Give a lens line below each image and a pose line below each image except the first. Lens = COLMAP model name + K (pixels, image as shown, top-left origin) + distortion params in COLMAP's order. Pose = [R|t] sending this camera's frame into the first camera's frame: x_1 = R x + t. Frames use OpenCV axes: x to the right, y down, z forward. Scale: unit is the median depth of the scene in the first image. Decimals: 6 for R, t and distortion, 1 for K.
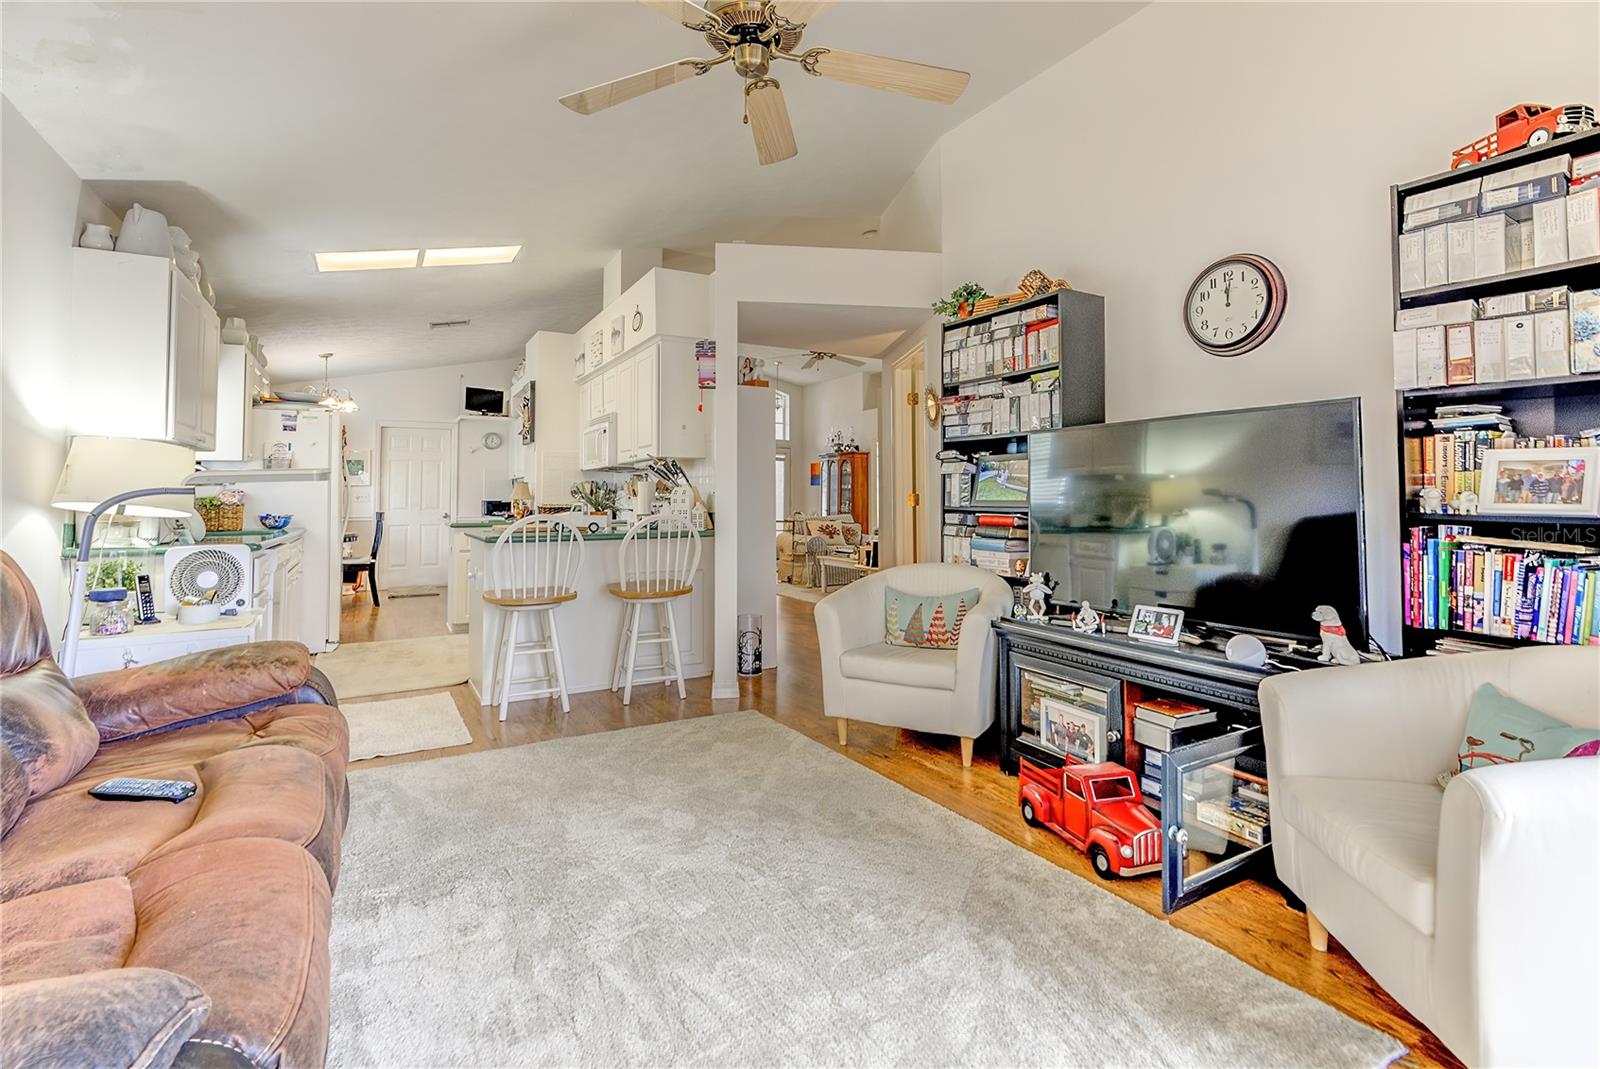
lens RADIAL K [[743.3, 0, 808.6], [0, 743.3, 462.0], [0, 0, 1]] dist [-0.000898, 0.001305]
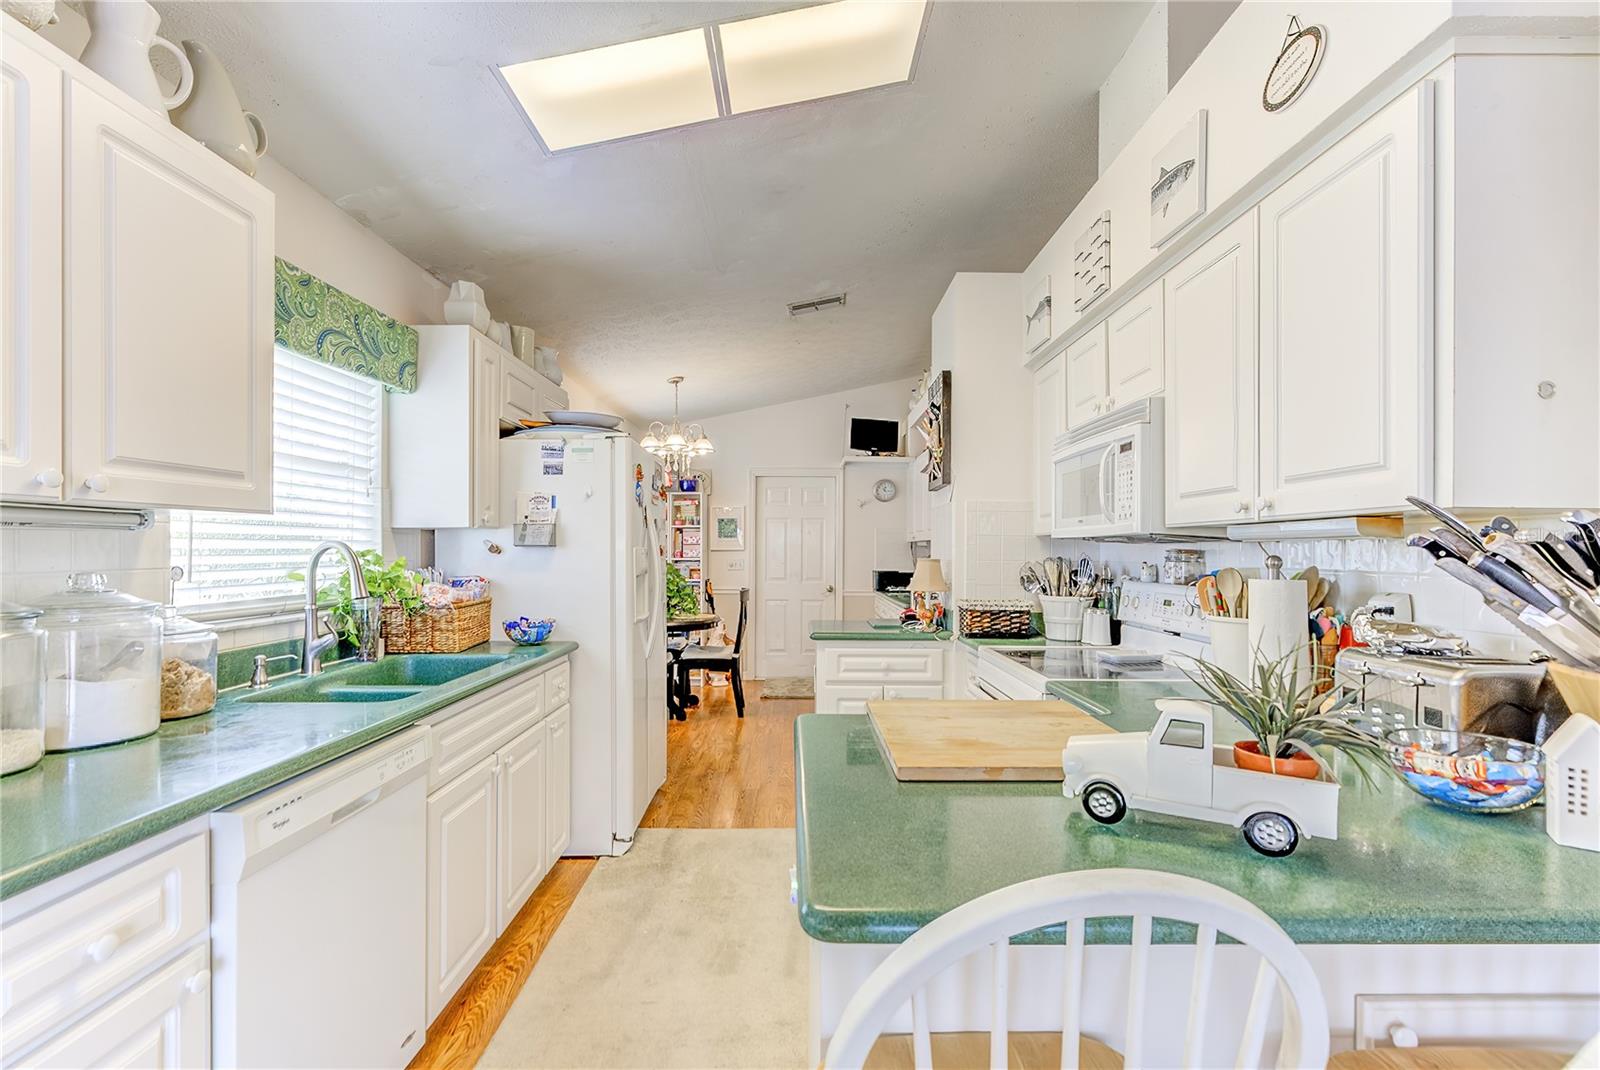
lens RADIAL K [[743.3, 0, 802.4], [0, 743.3, 539.1], [0, 0, 1]] dist [-0.000898, 0.001305]
pose [[0.866187, 0.002980, -0.499710, -0.191046], [0.013584, 0.999472, 0.029507, -0.004476], [0.499535, -0.032346, 0.865690, 0.475160]]
